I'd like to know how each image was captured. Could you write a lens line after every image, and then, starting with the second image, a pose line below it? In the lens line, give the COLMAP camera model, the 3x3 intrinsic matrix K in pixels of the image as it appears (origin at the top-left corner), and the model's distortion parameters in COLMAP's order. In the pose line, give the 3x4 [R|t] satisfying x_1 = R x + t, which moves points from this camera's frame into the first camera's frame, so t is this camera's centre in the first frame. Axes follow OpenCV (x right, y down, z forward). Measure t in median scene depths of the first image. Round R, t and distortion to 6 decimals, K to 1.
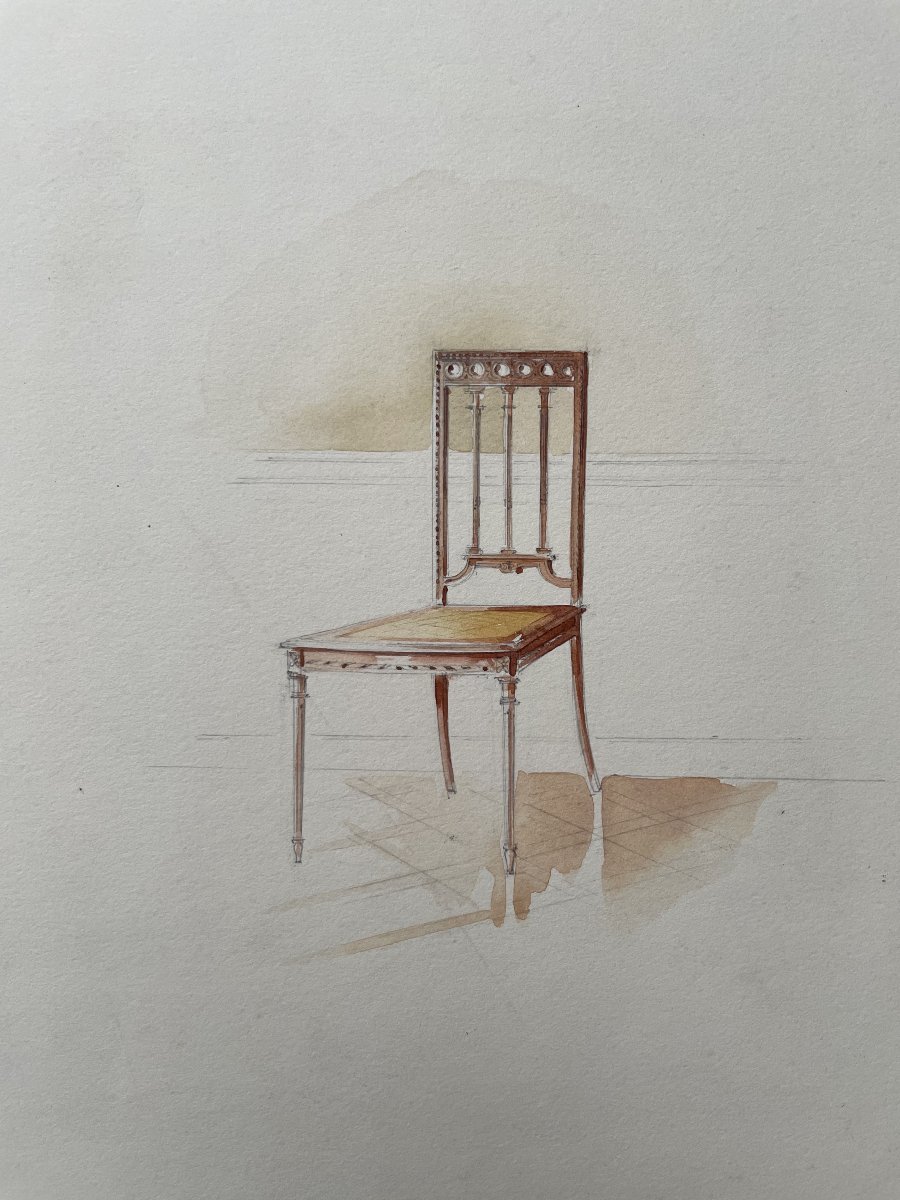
lens RADIAL K [[908.8, 0, 449.9], [0, 908.8, 601.5], [0, 0, 1]] dist [0.011126, -0.022278]
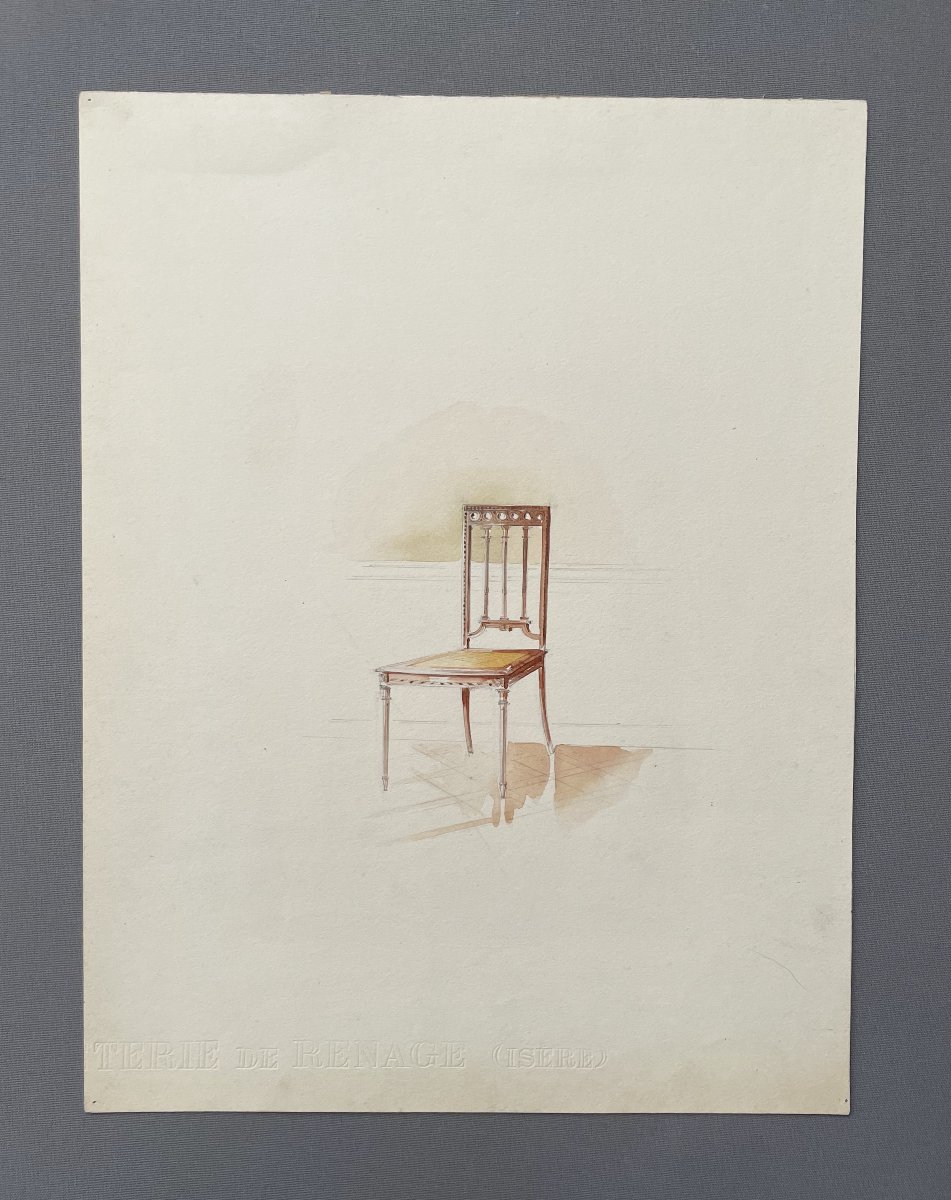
lens RADIAL K [[993.3, 0, 474.8], [0, 993.3, 599.9], [0, 0, 1]] dist [-0.002801, -0.002129]
pose [[0.999960, 0.008901, -0.000873, 0.008524], [-0.008938, 0.997961, -0.063201, 0.031631], [0.000309, 0.063206, 0.998000, -0.954379]]
